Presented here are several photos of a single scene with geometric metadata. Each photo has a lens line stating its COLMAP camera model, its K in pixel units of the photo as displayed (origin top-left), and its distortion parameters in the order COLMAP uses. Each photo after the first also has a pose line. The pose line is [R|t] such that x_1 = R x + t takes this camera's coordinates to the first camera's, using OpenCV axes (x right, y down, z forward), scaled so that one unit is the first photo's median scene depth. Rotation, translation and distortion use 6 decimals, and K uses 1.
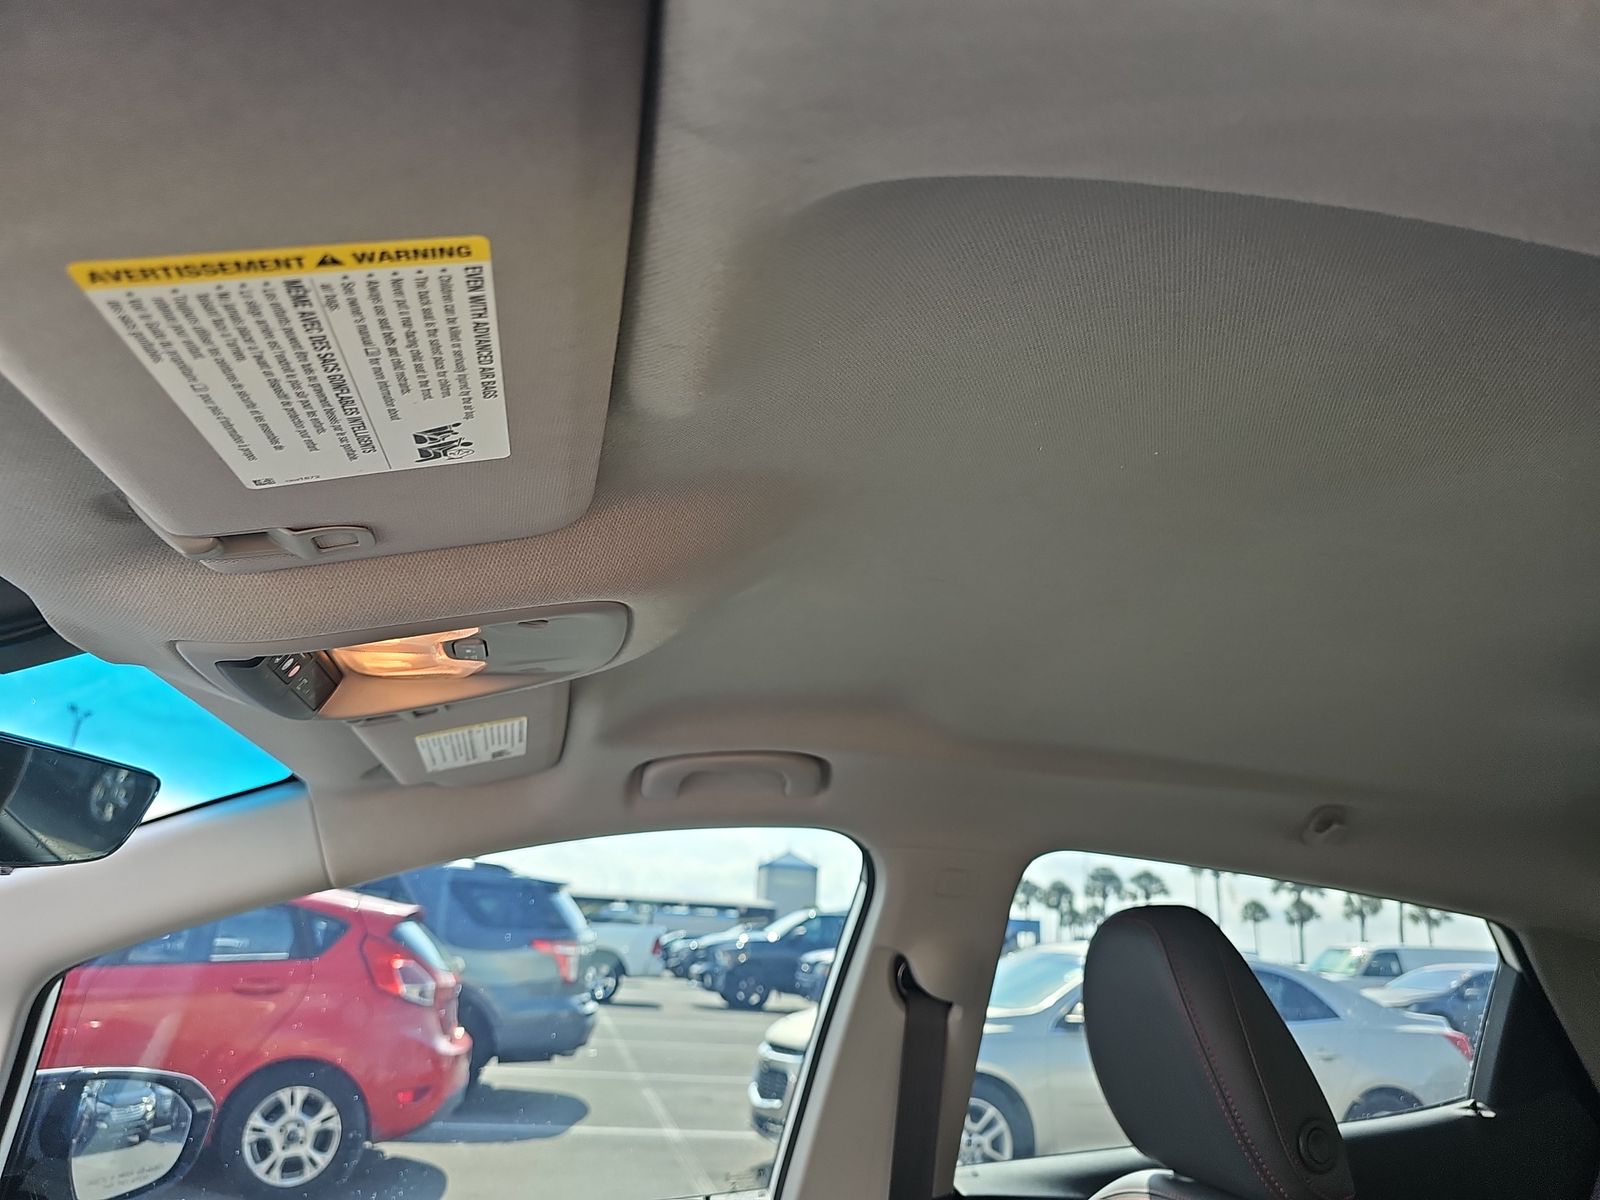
lens RADIAL K [[1058.2, 0, 826.4], [0, 1058.2, 626.8], [0, 0, 1]] dist [0.022262, -0.005080]
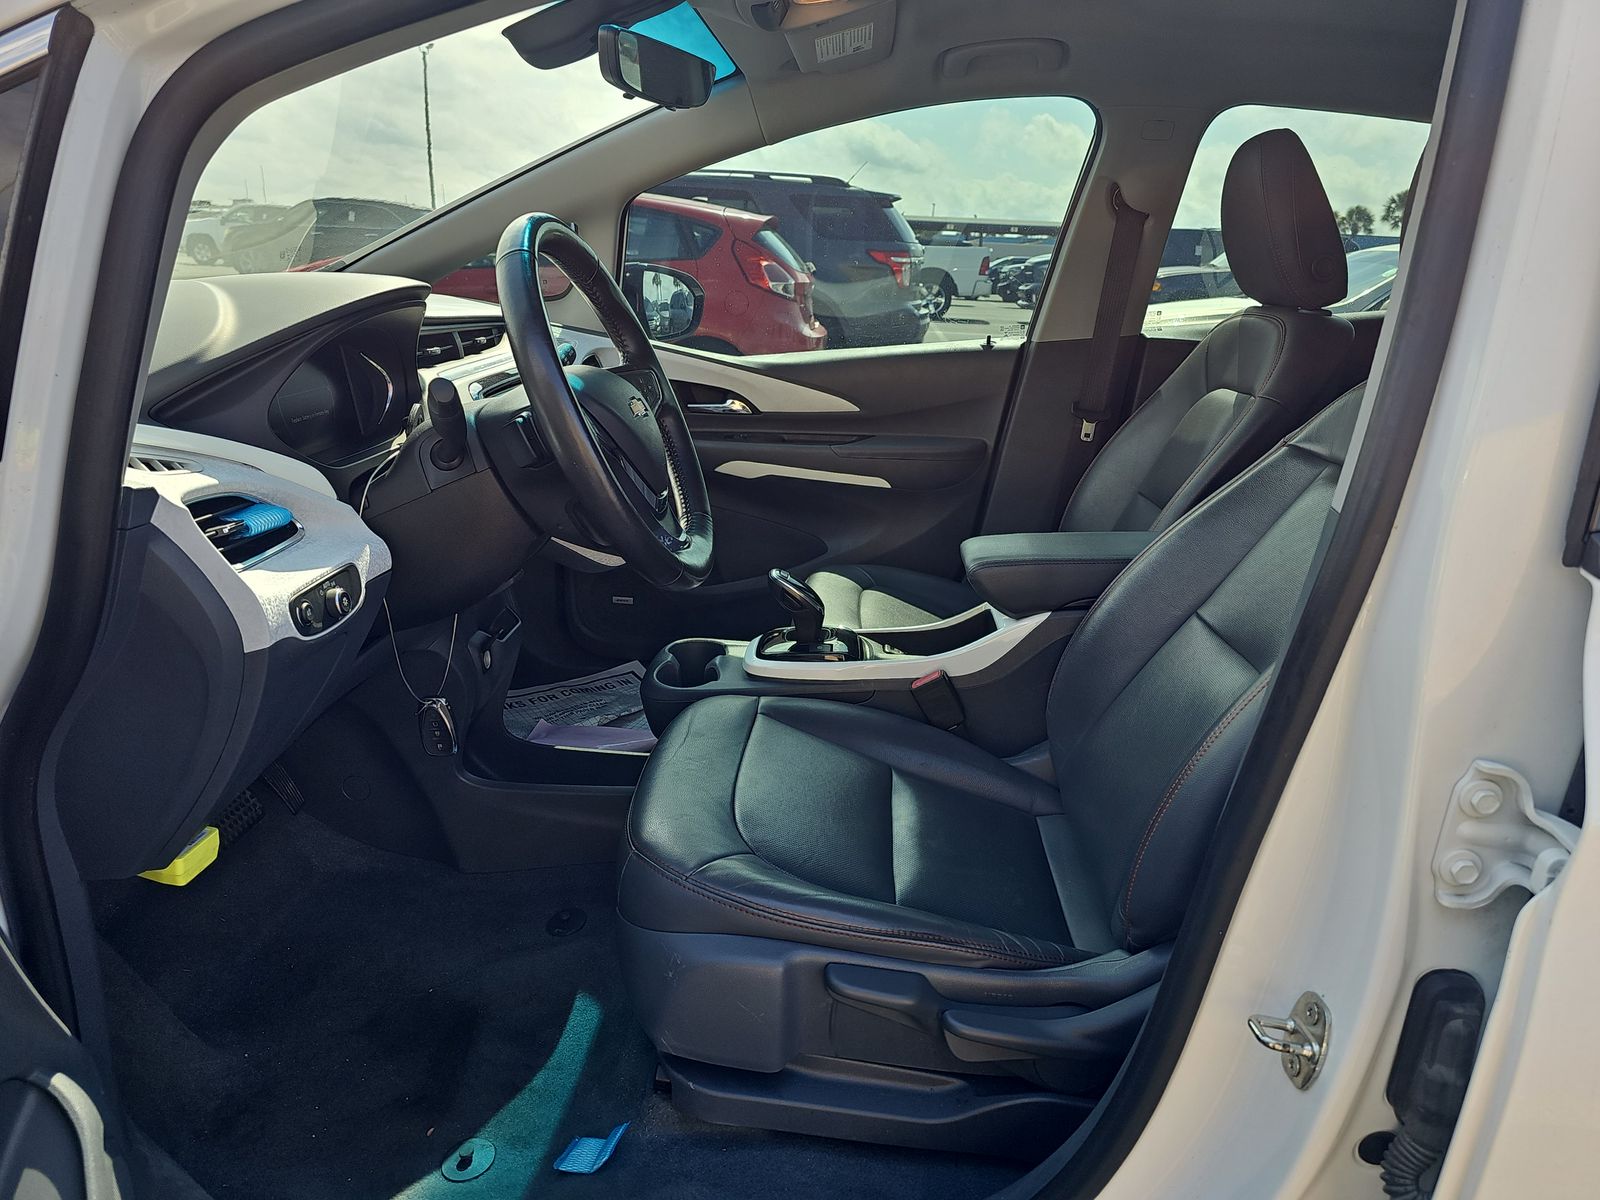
lens RADIAL K [[1058.2, 0, 826.4], [0, 1058.2, 626.8], [0, 0, 1]] dist [0.022262, -0.005080]
pose [[0.956731, 0.087542, -0.277492, 0.028996], [0.088053, 0.821849, 0.562859, -0.012204], [0.277331, -0.562939, 0.778581, -0.127061]]
